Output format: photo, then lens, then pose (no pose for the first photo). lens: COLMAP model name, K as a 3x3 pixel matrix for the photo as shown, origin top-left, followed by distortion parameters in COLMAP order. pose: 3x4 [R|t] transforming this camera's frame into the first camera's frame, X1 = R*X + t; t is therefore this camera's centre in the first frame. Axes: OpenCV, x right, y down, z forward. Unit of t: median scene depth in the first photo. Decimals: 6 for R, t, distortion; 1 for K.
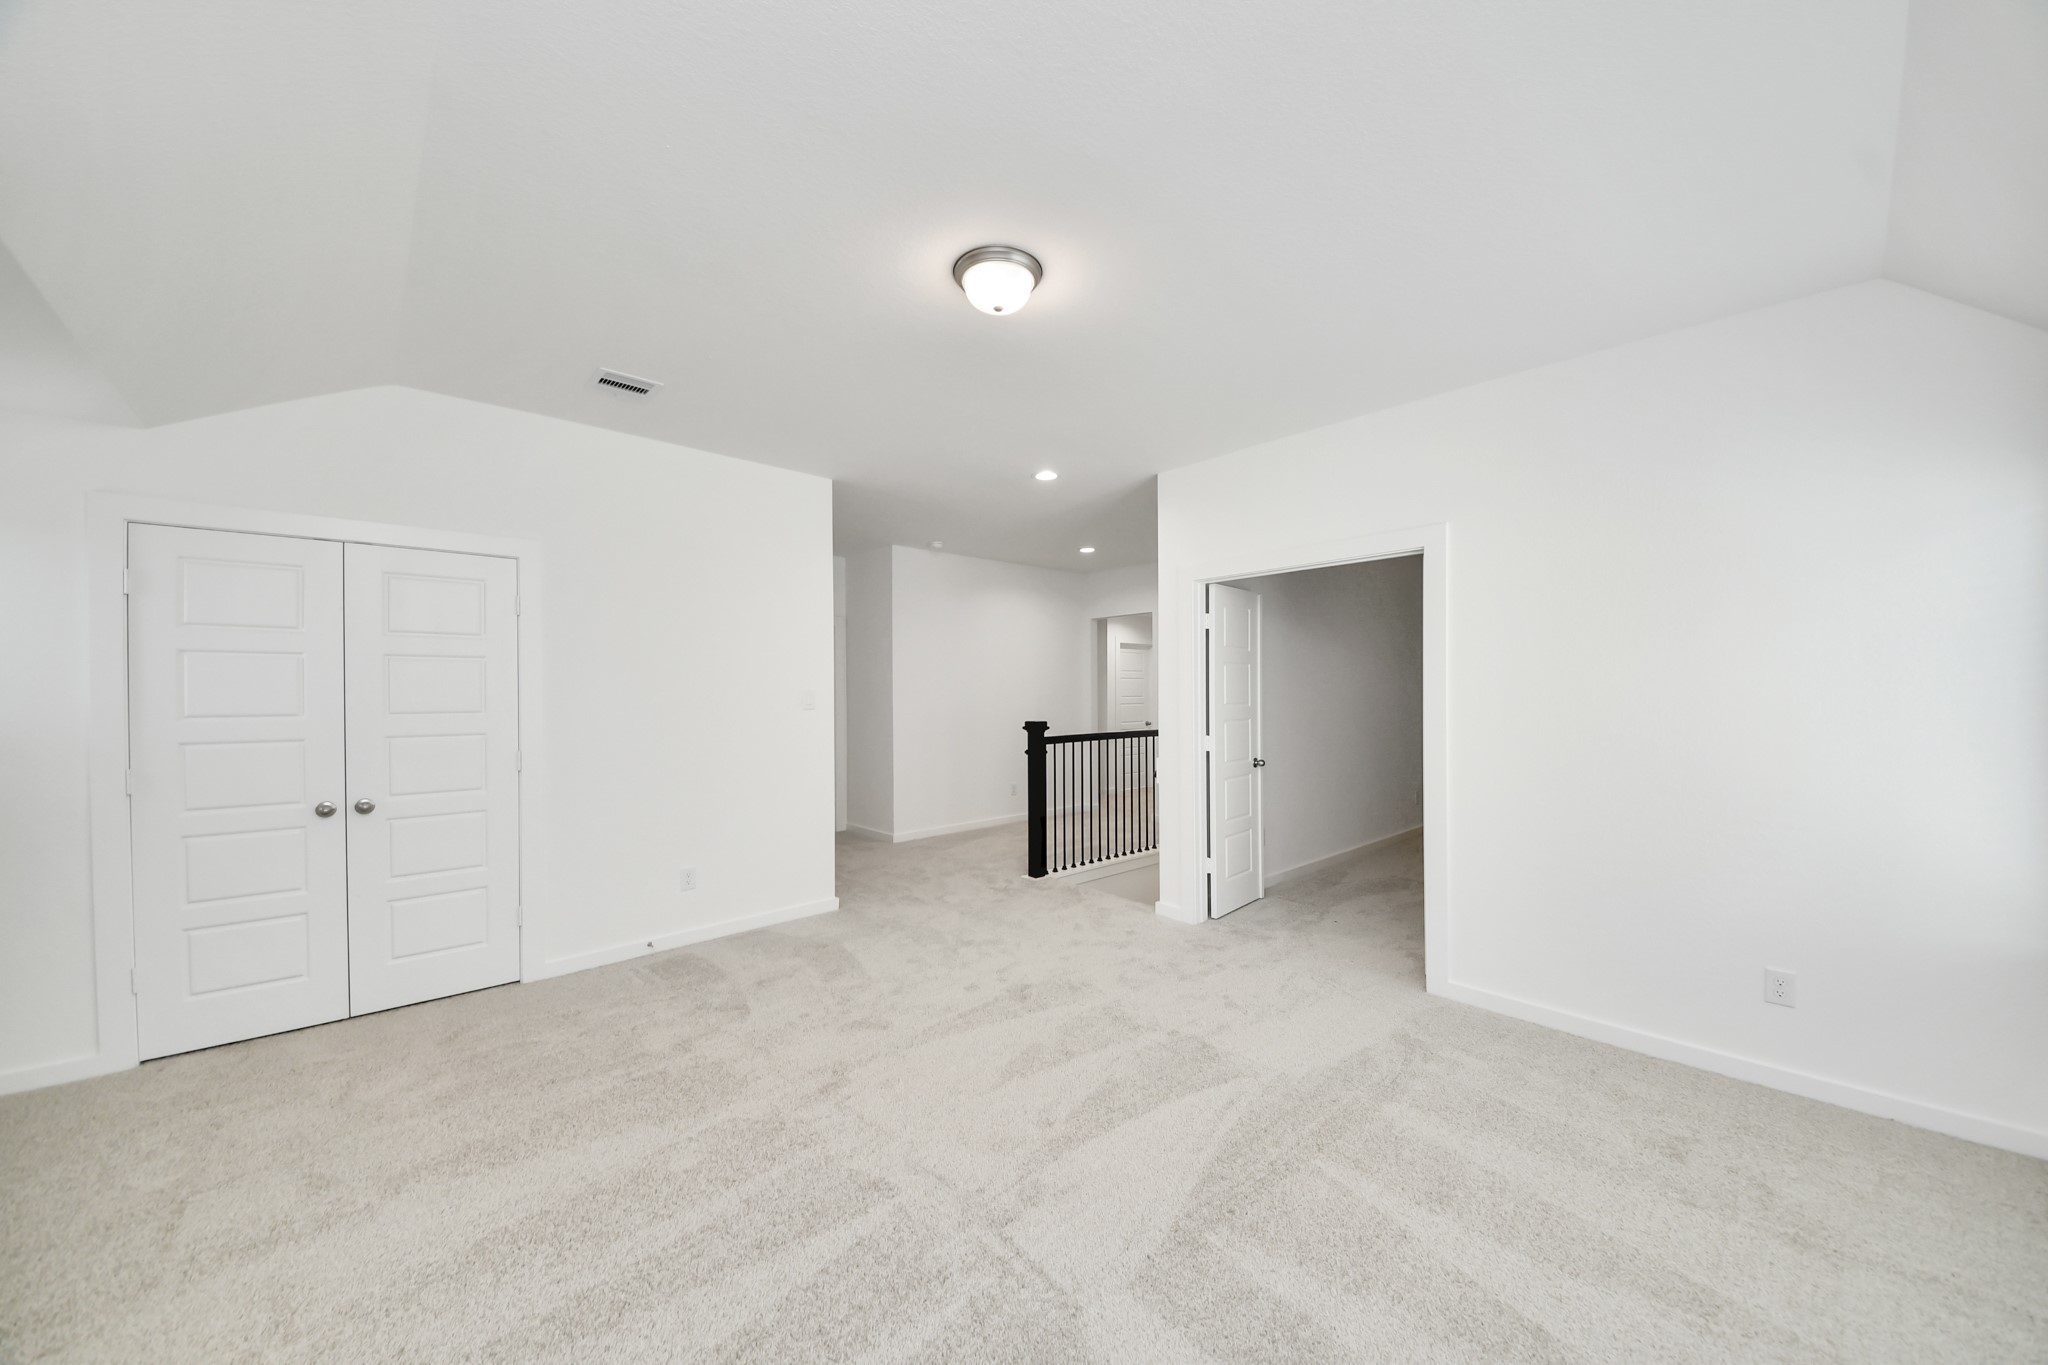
lens RADIAL K [[752.3, 0, 1021.6], [0, 752.3, 693.5], [0, 0, 1]] dist [0.026638, -0.018653]
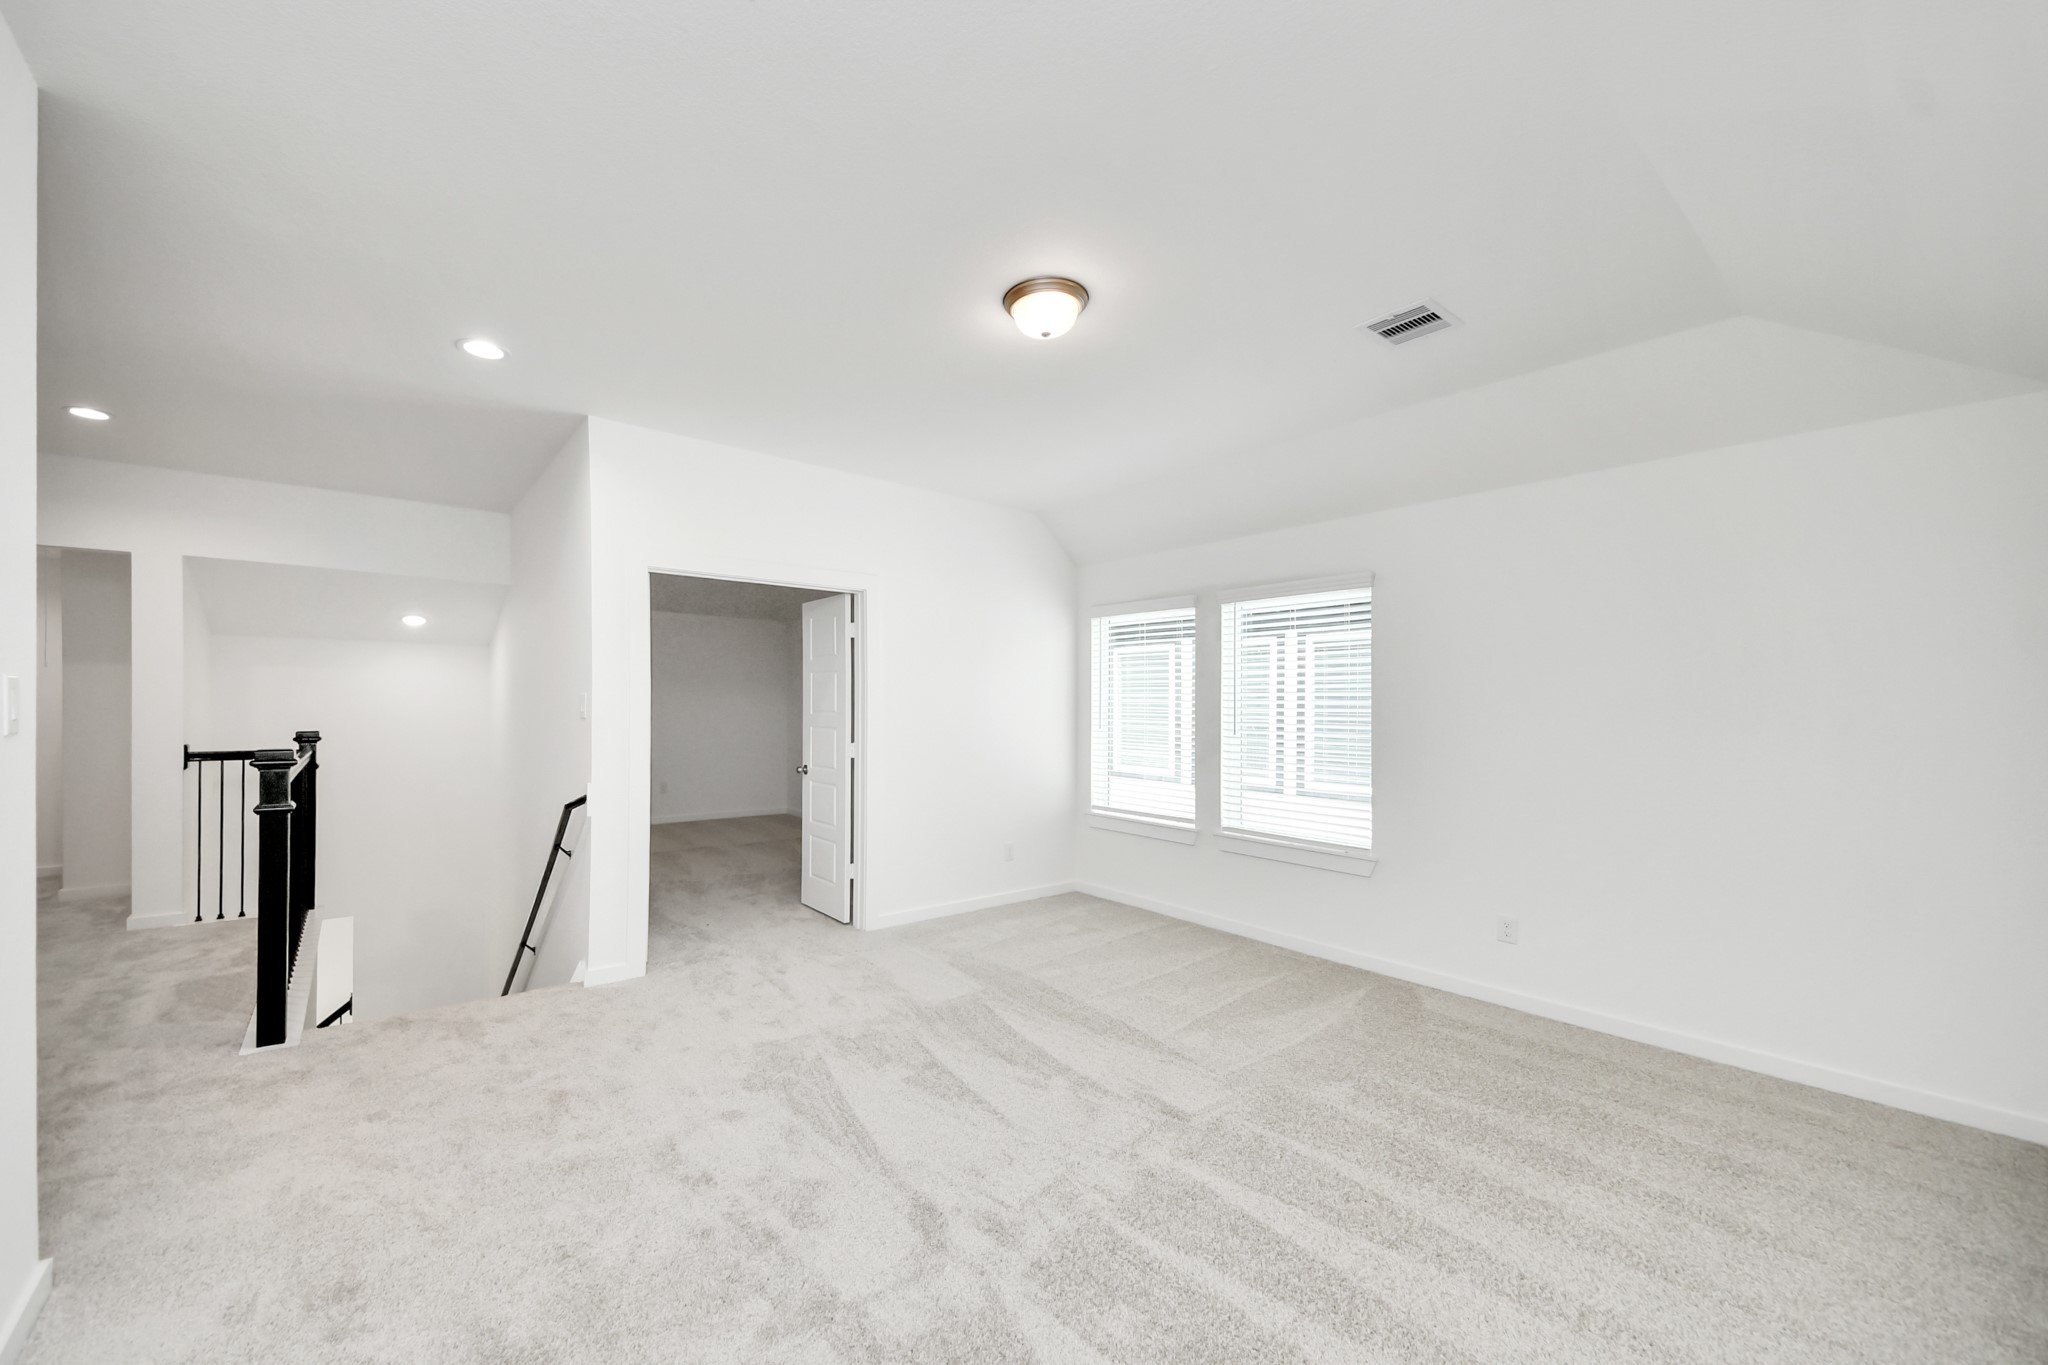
lens RADIAL K [[752.3, 0, 1021.6], [0, 752.3, 693.5], [0, 0, 1]] dist [0.026638, -0.018653]
pose [[0.045916, 0.009132, 0.998904, -0.611208], [-0.000737, 0.999958, -0.009108, -0.000608], [-0.998945, -0.000318, 0.045921, 0.552905]]
